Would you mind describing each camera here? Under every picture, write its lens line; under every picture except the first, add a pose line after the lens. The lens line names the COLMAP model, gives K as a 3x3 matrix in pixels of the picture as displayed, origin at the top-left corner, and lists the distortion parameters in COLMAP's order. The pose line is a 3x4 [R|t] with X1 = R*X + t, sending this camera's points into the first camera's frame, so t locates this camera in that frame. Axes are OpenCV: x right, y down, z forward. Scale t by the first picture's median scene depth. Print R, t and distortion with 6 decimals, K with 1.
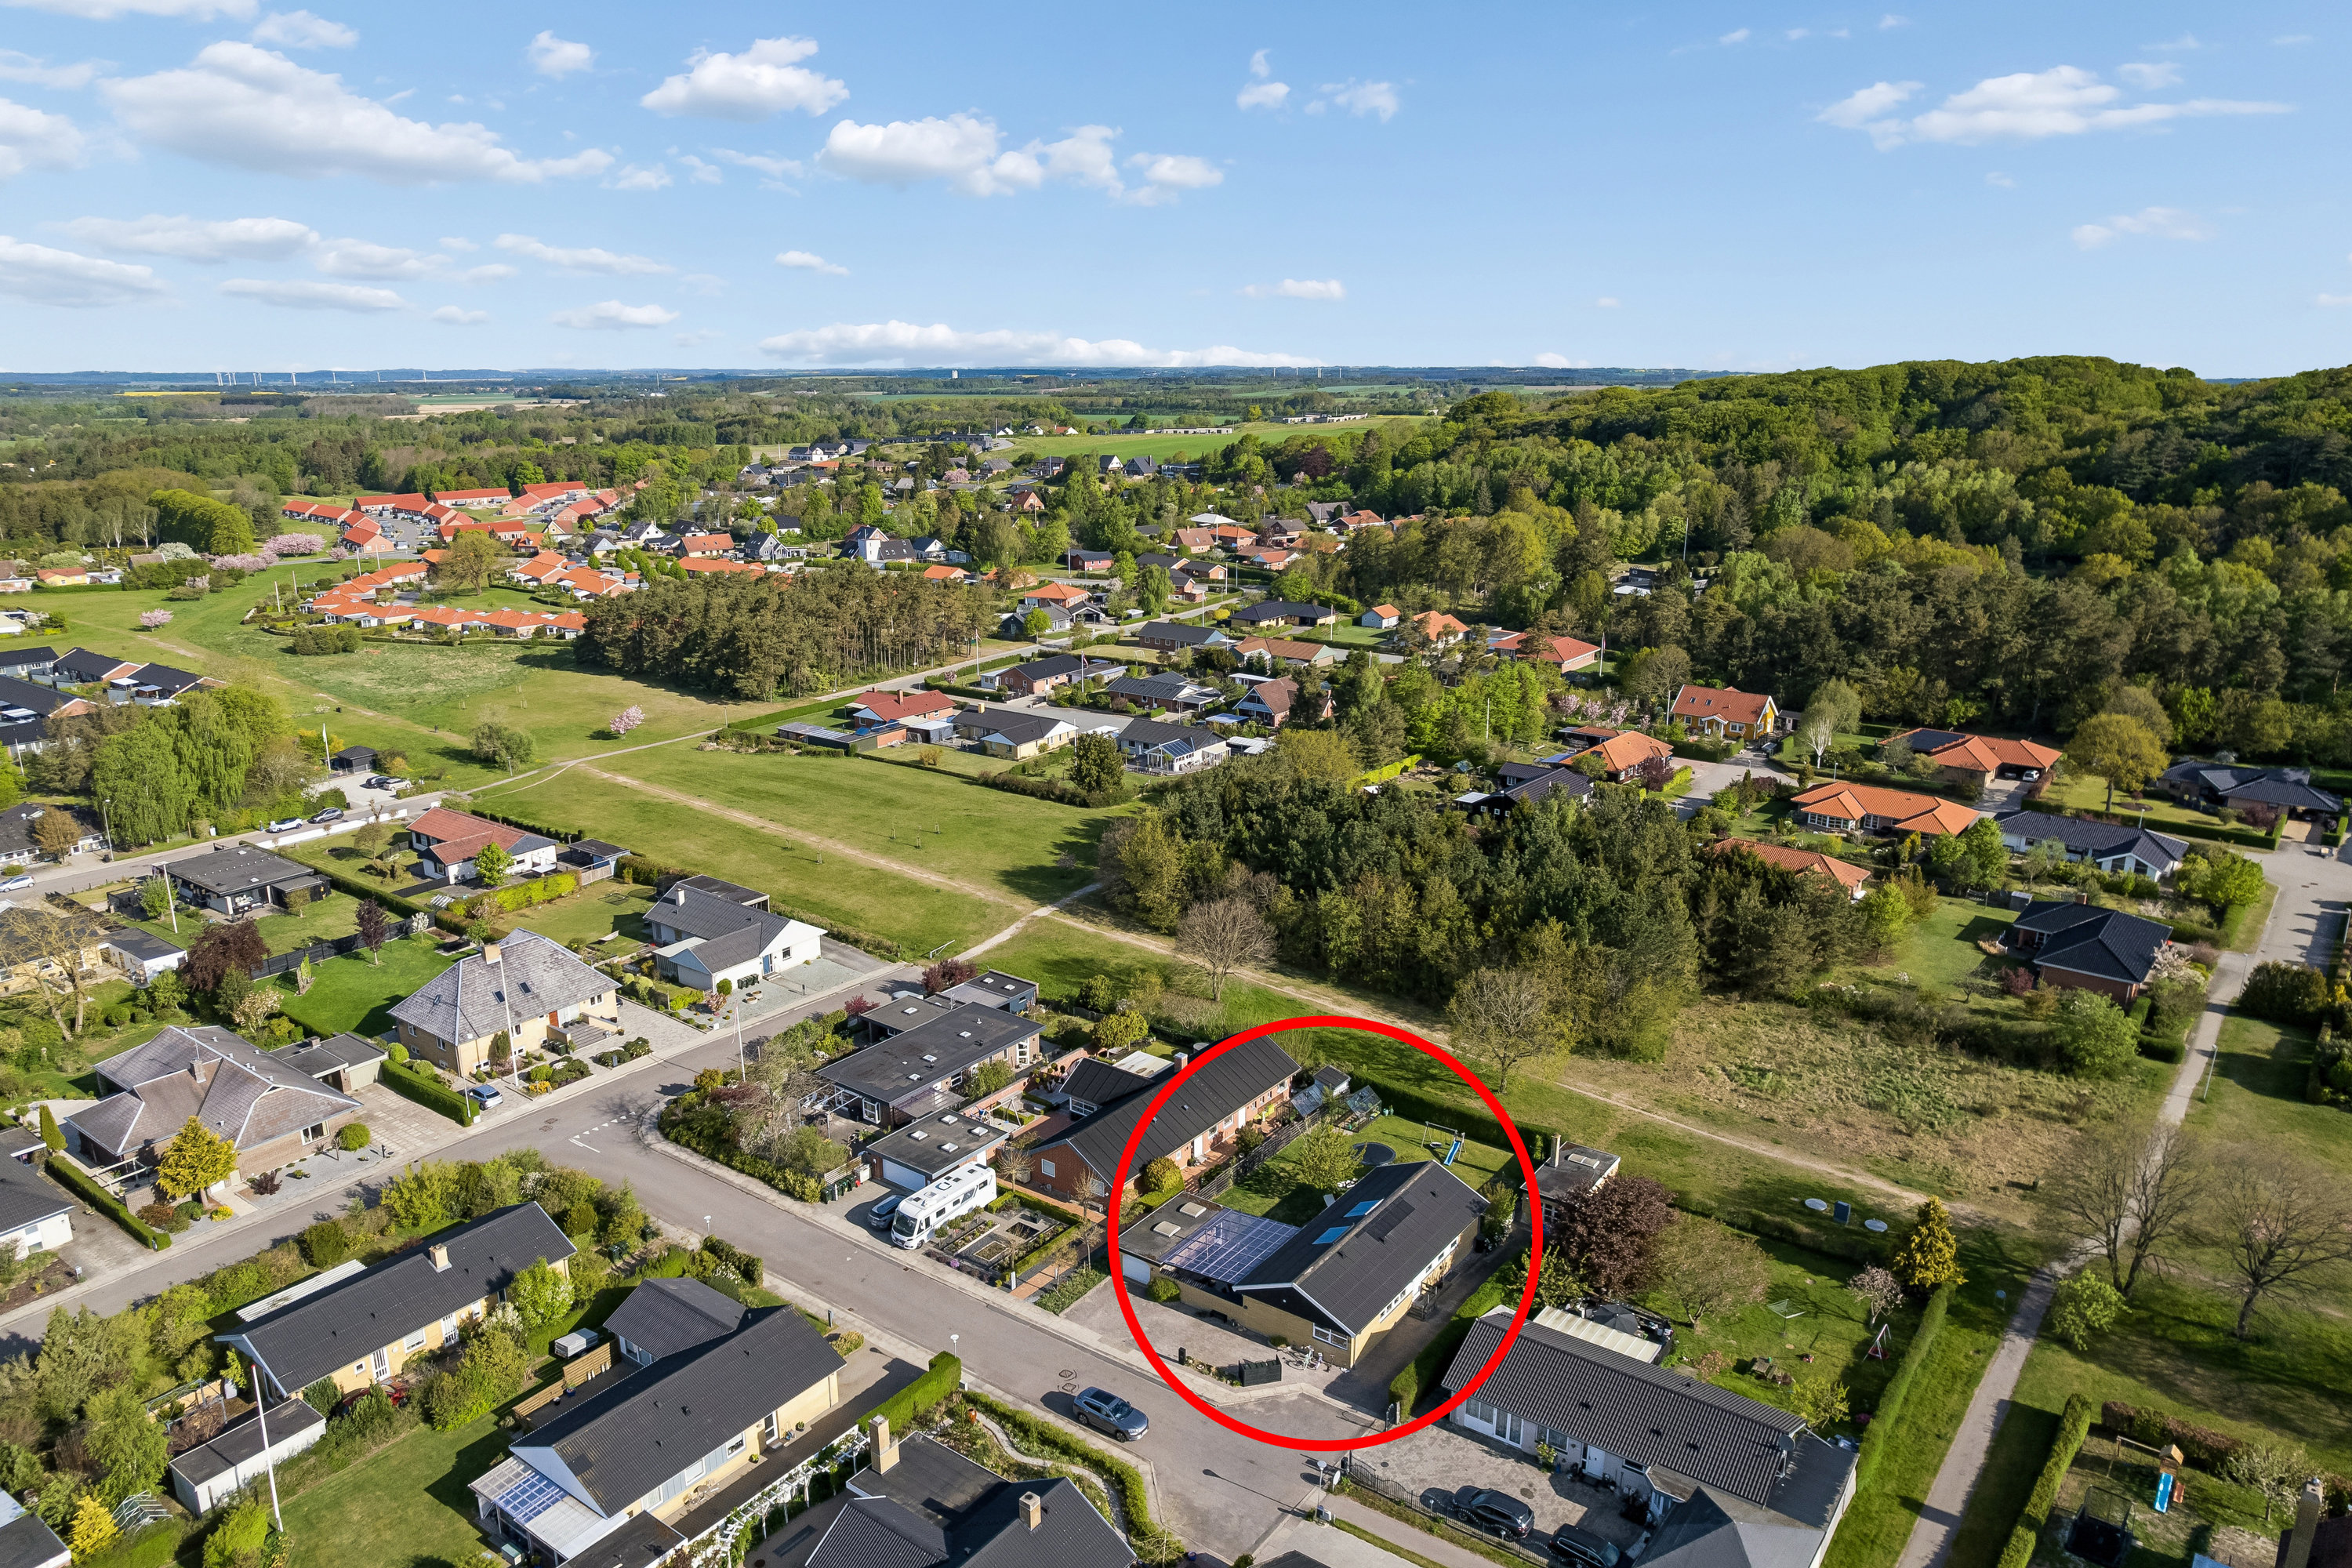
lens RADIAL K [[1531.4, 0, 1186.3], [0, 1531.4, 789.0], [0, 0, 1]] dist [-0.076367, 0.067429]
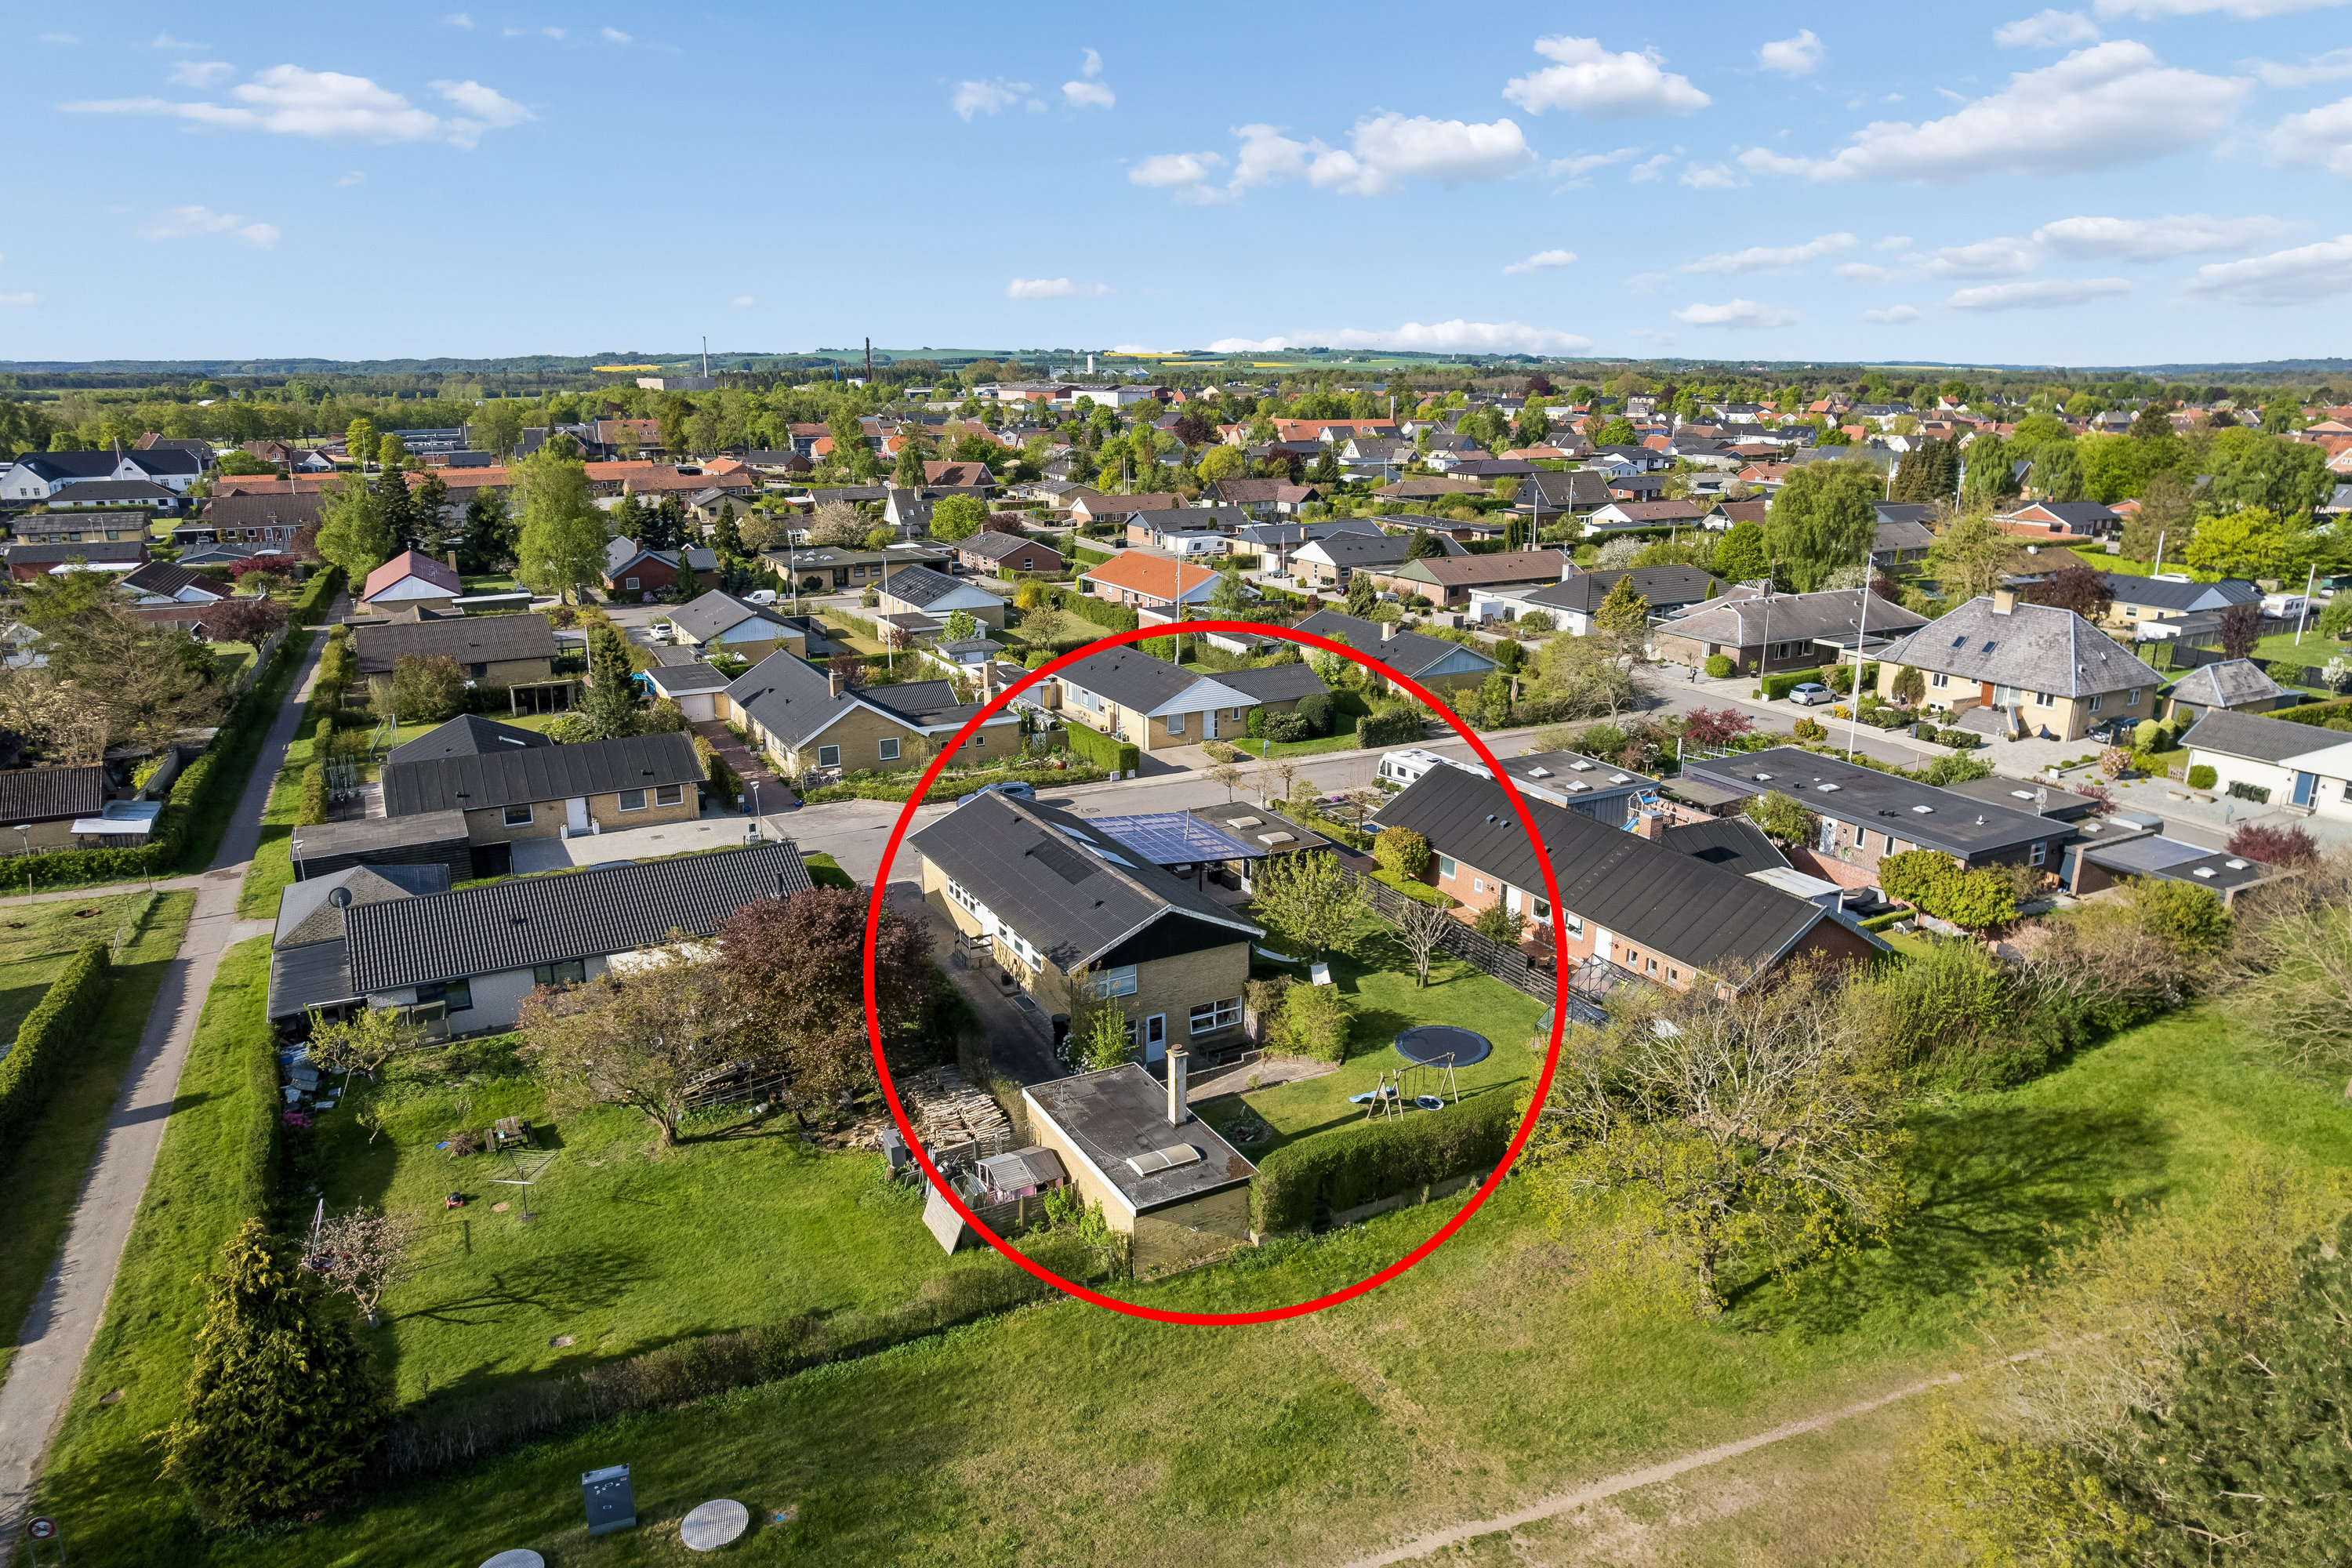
lens RADIAL K [[1531.4, 0, 1186.3], [0, 1531.4, 789.0], [0, 0, 1]] dist [-0.076367, 0.067429]
pose [[-0.437579, 0.241330, -0.866190, 0.465223], [-0.235559, 0.898902, 0.369442, -0.000459], [0.867777, 0.365699, -0.336493, 0.868627]]
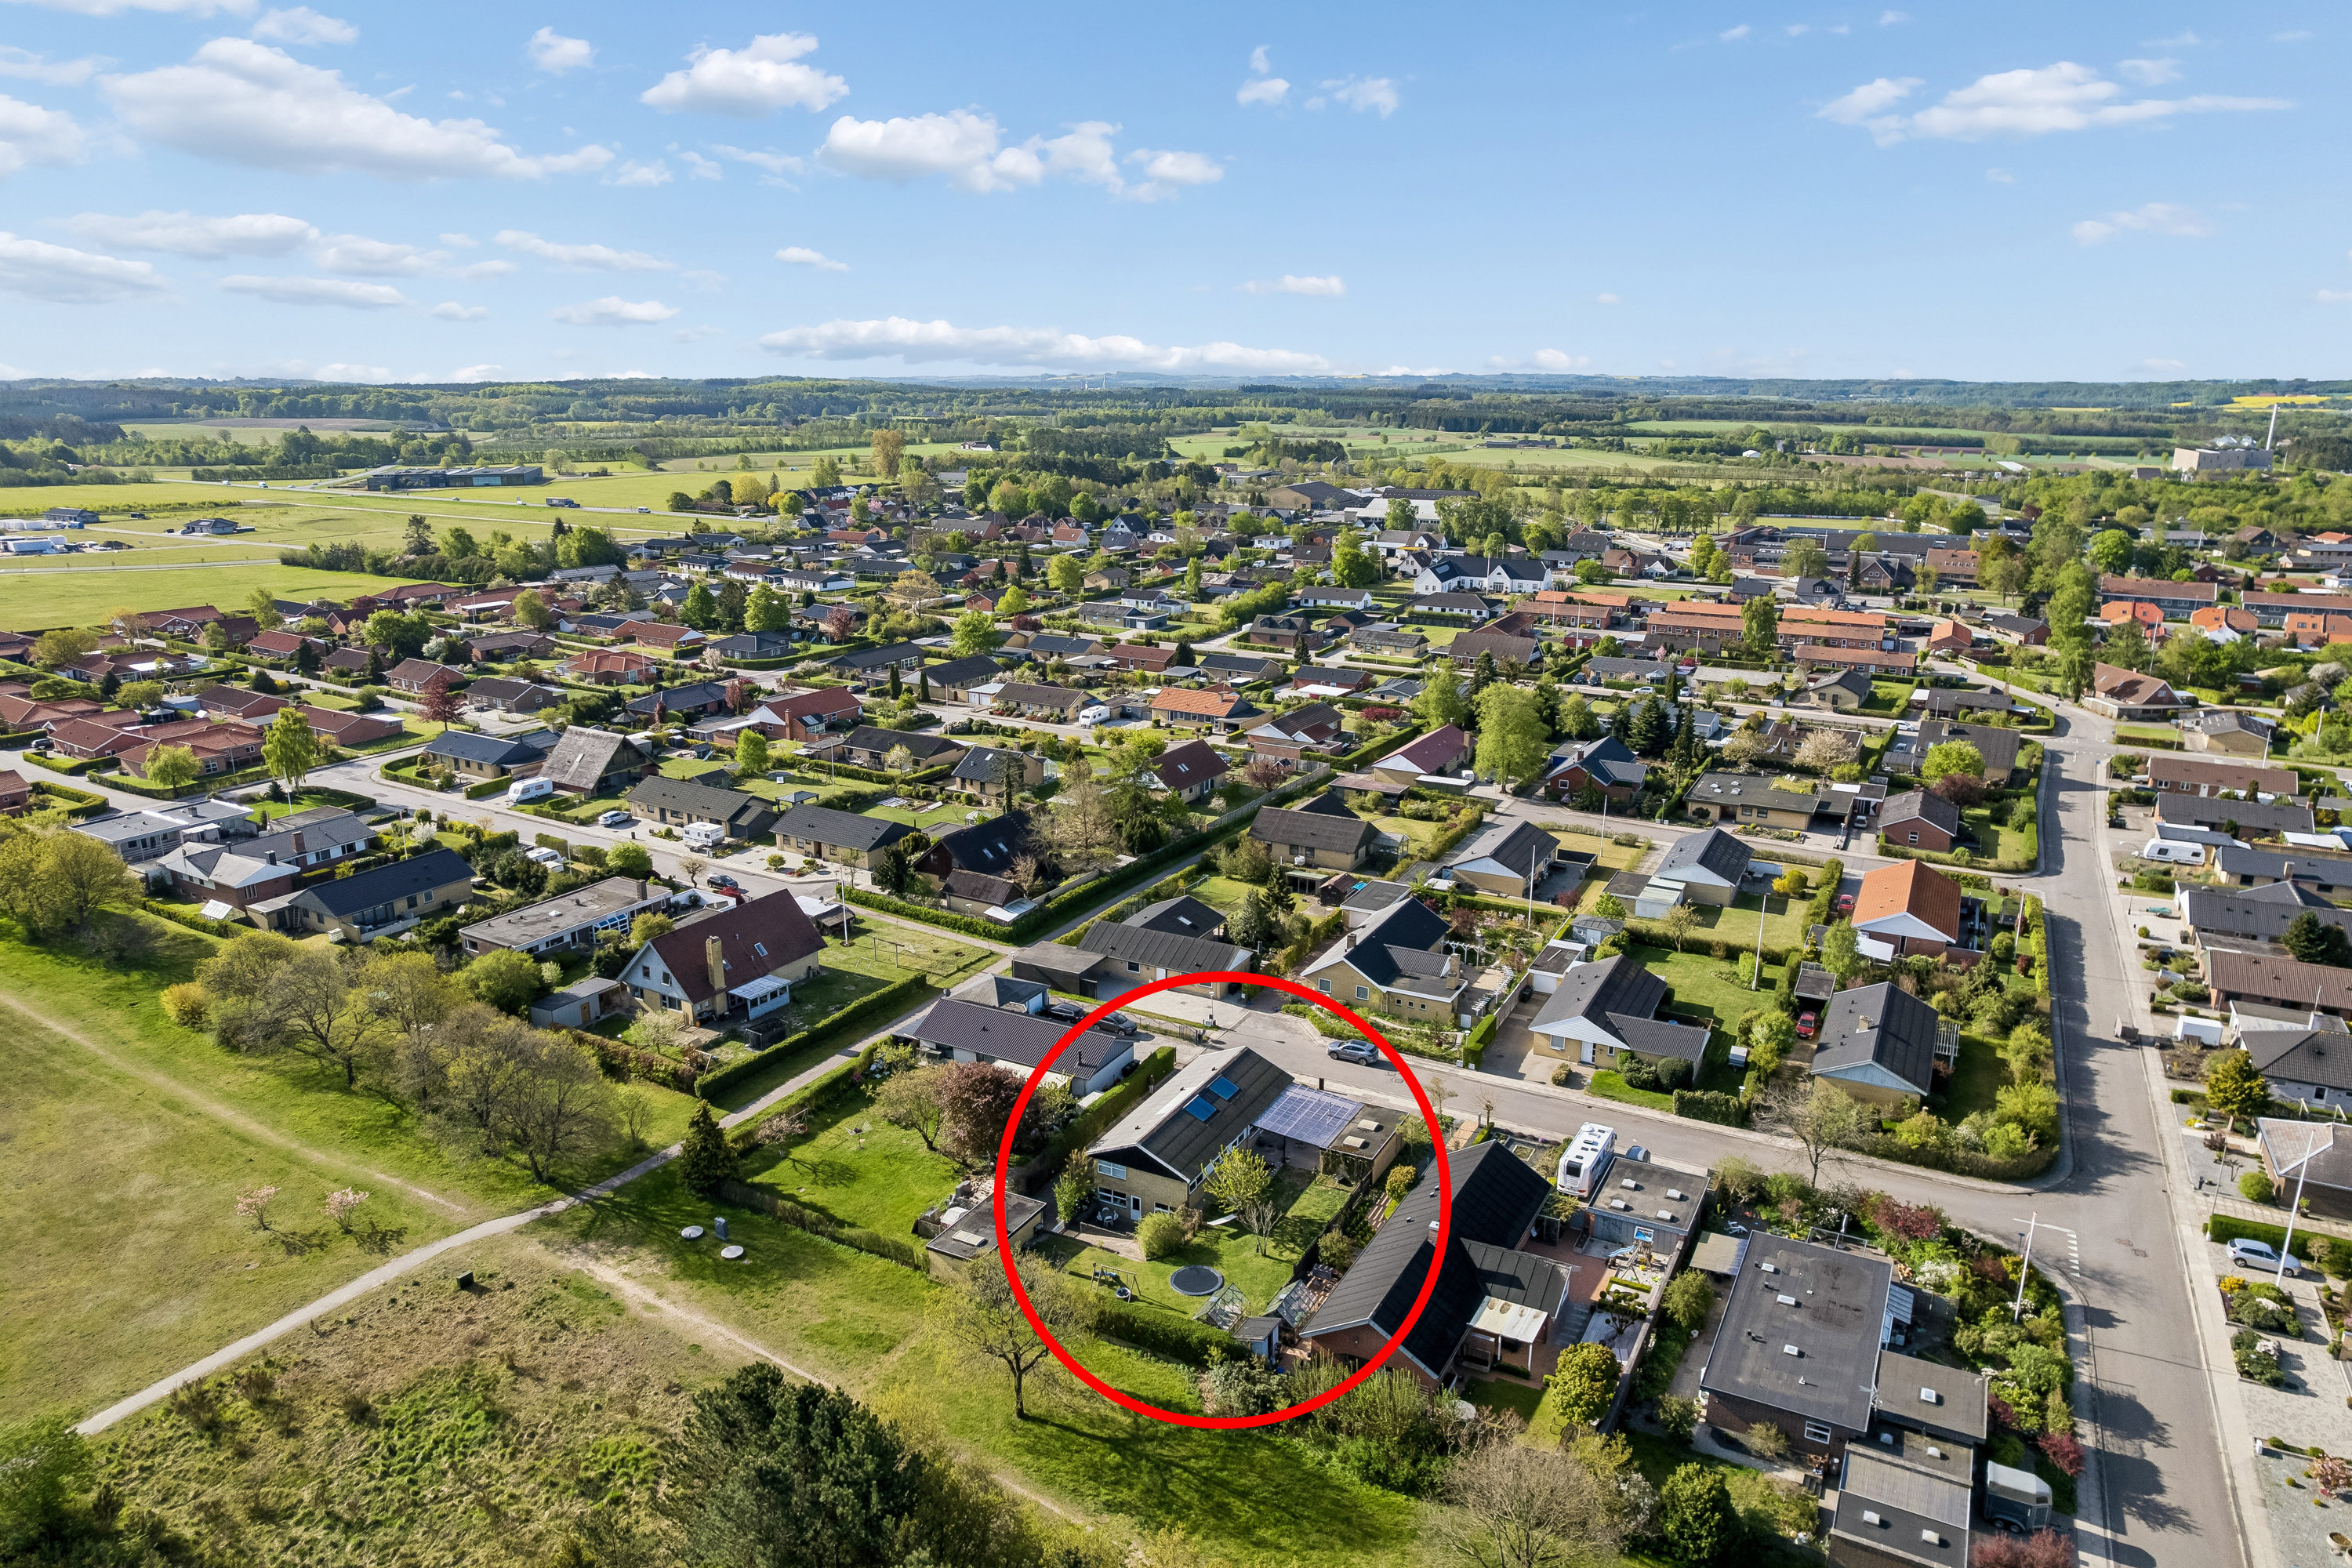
lens RADIAL K [[1512.7, 0, 1120.4], [0, 1512.7, 782.8], [0, 0, 1]] dist [-0.041894, 0.036381]
pose [[-0.993083, 0.033297, -0.112590, 0.205615], [-0.027102, 0.868036, 0.495760, -0.358965], [0.114240, 0.495383, -0.861130, 1.308341]]
